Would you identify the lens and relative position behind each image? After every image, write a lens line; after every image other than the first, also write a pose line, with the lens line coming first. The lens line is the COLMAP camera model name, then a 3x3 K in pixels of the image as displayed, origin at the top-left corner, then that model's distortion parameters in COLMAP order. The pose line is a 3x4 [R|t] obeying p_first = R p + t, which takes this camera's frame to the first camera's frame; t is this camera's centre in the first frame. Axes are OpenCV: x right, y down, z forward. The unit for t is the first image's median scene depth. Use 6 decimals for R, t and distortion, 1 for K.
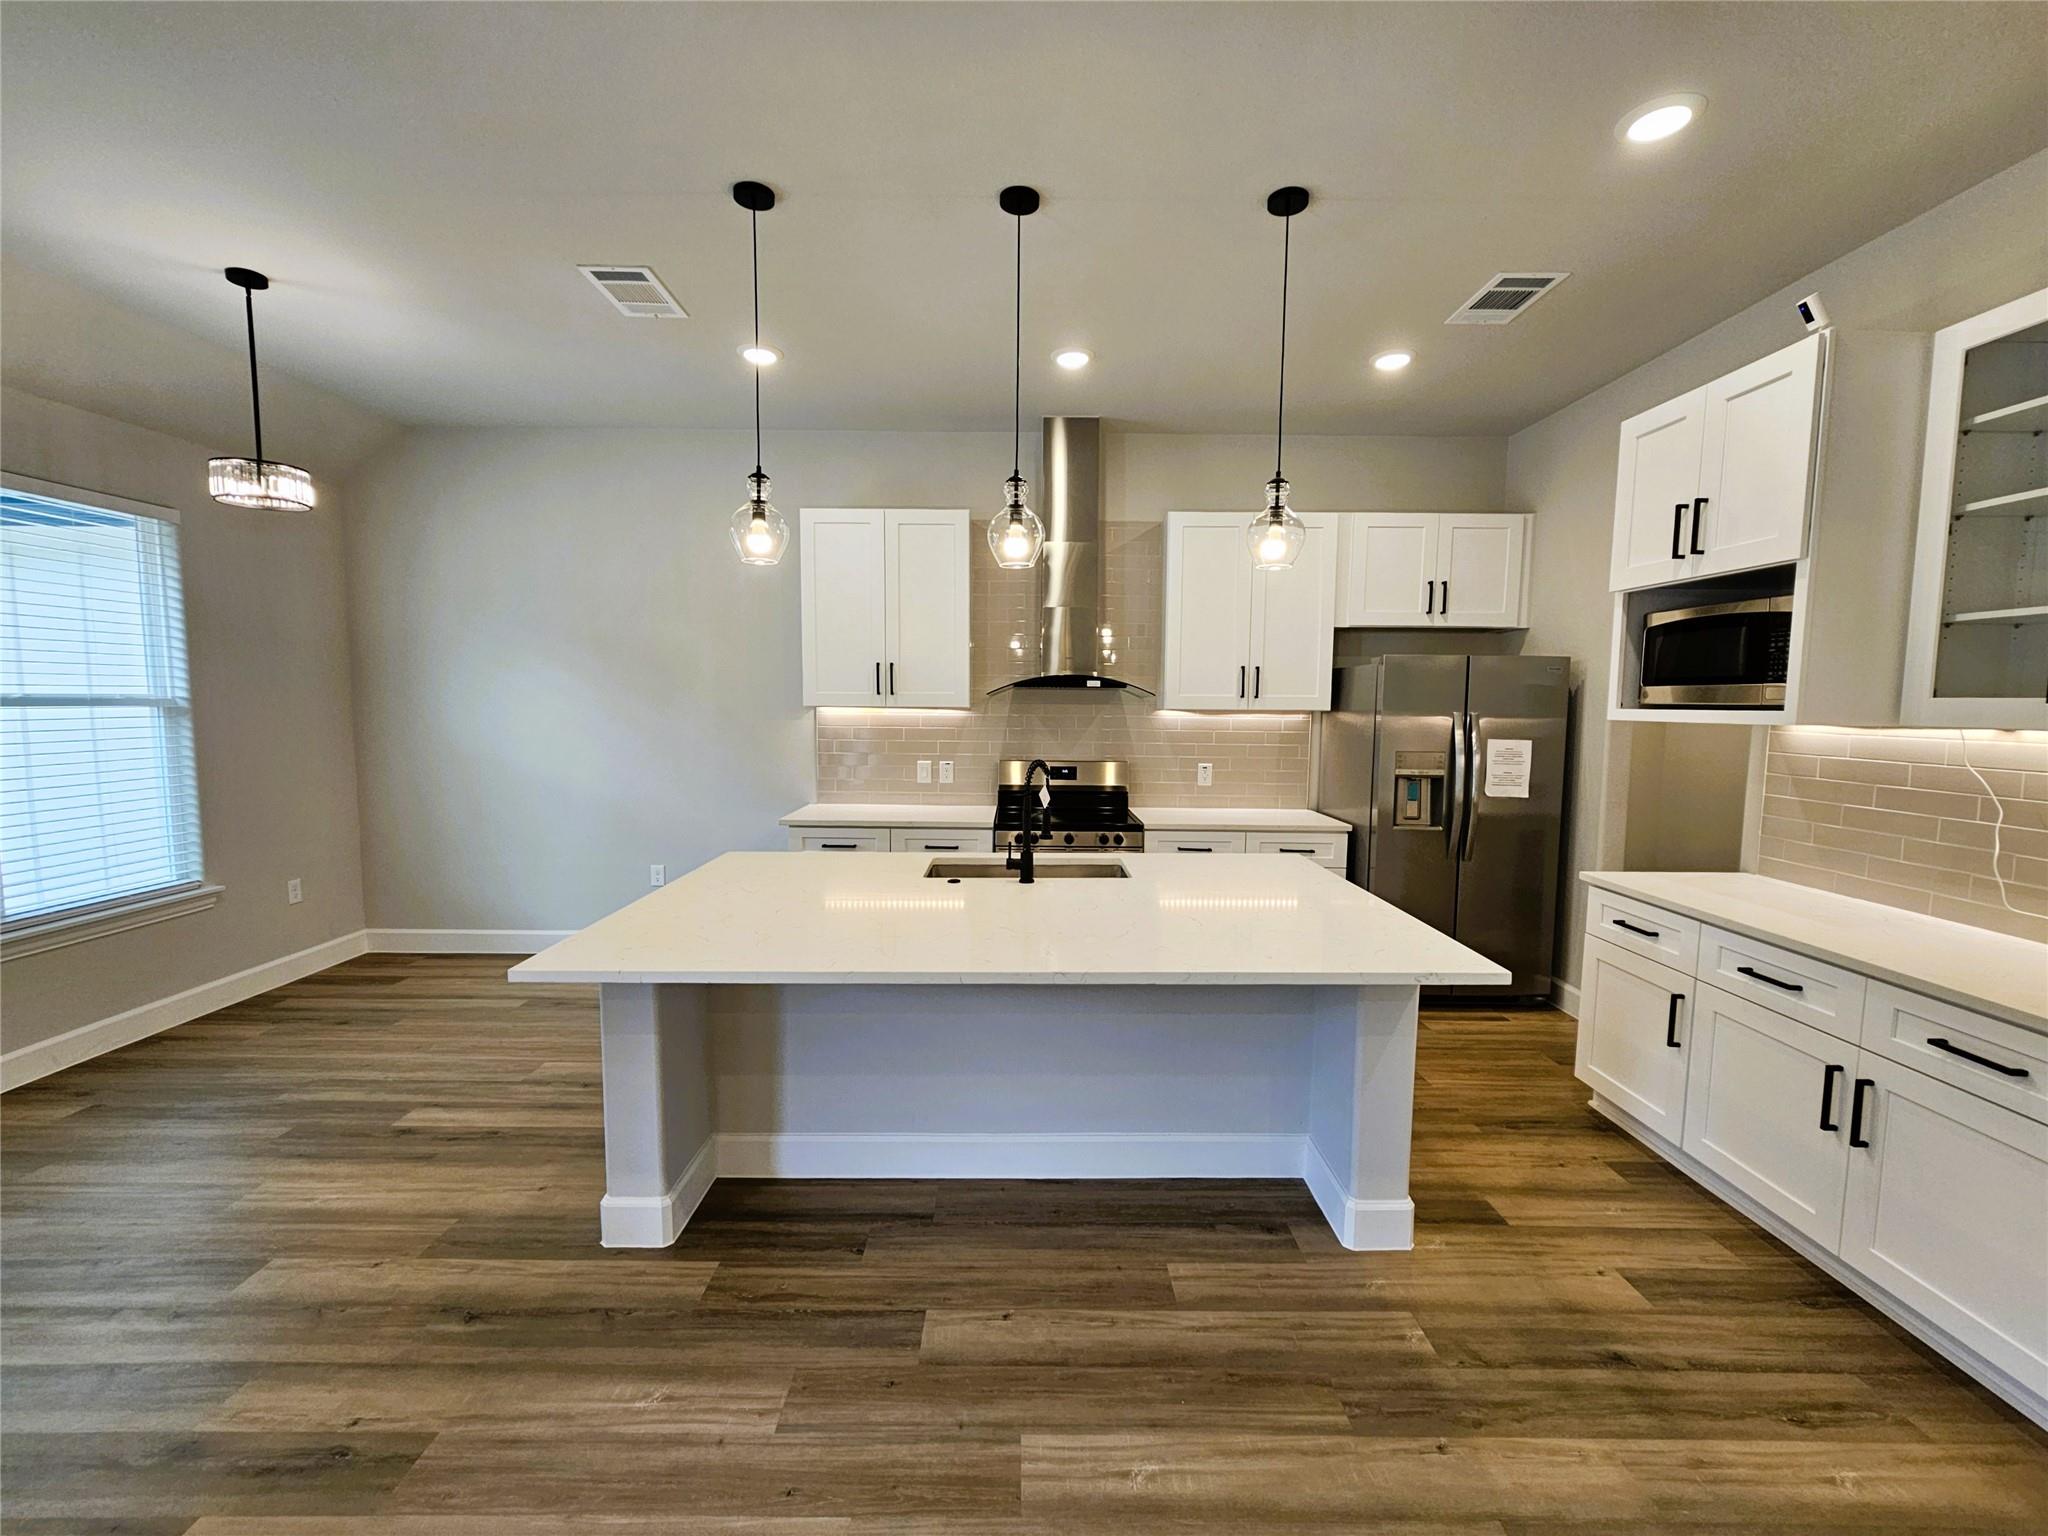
lens RADIAL K [[836.7, 0, 1025.9], [0, 836.7, 770.1], [0, 0, 1]] dist [0.000057, -0.000053]
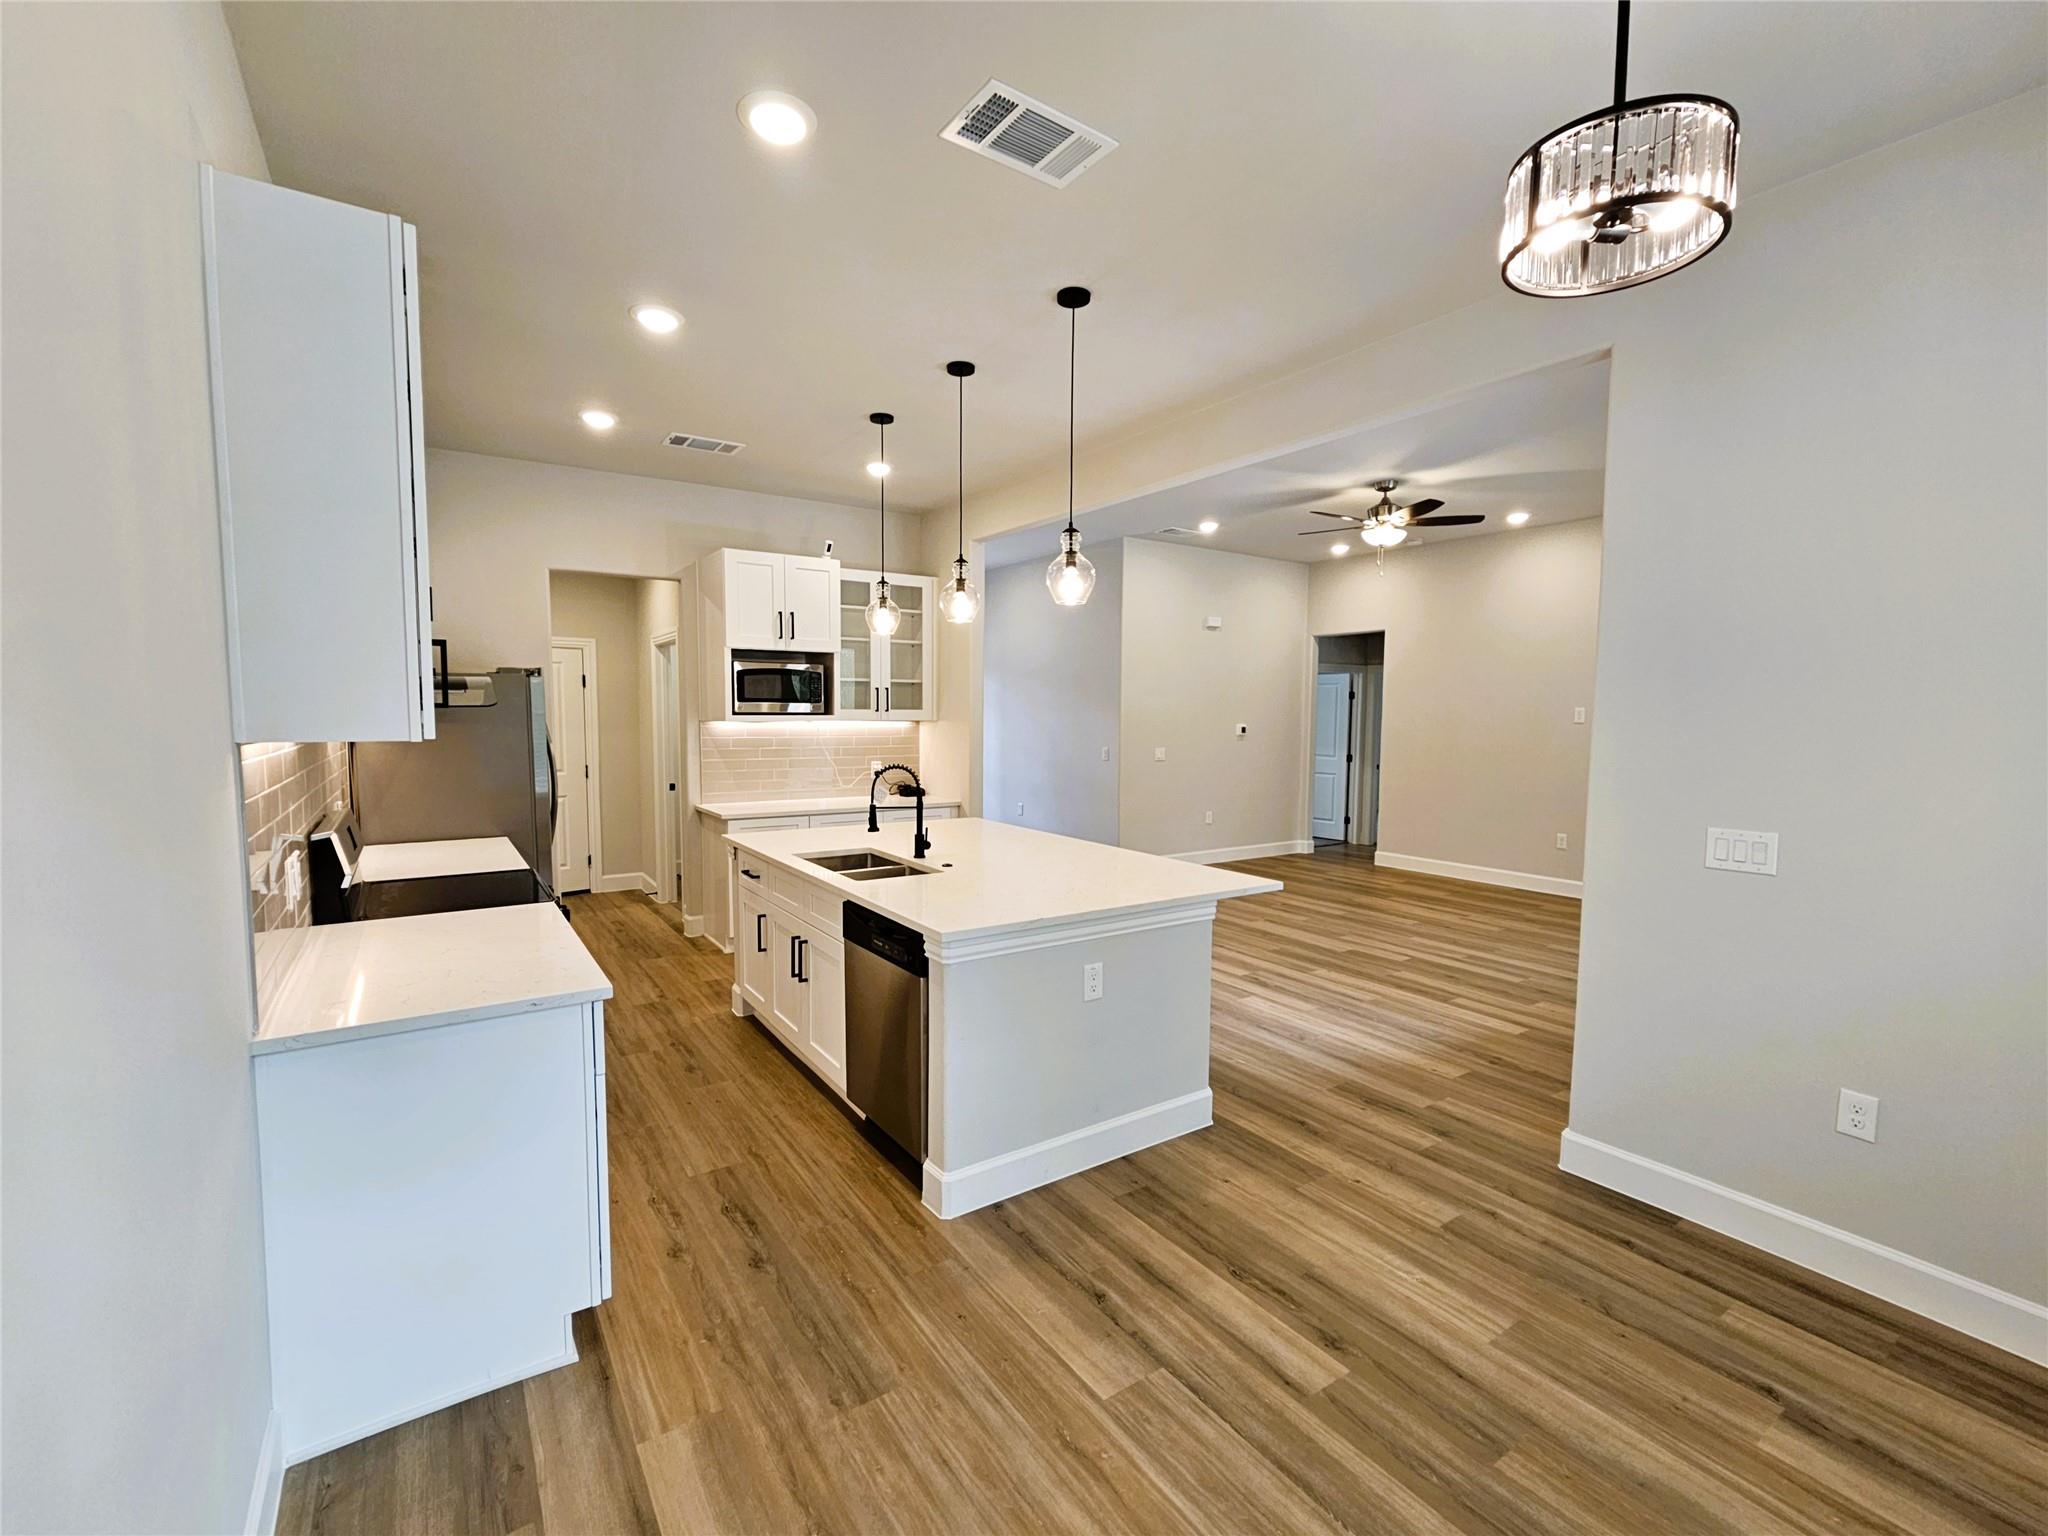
lens RADIAL K [[836.7, 0, 1028.1], [0, 836.7, 774.9], [0, 0, 1]] dist [0.000057, -0.000053]
pose [[-0.534854, -0.069681, 0.842066, -1.251319], [0.057230, 0.991317, 0.118382, -0.144528], [-0.843004, 0.111509, -0.526222, 1.646649]]
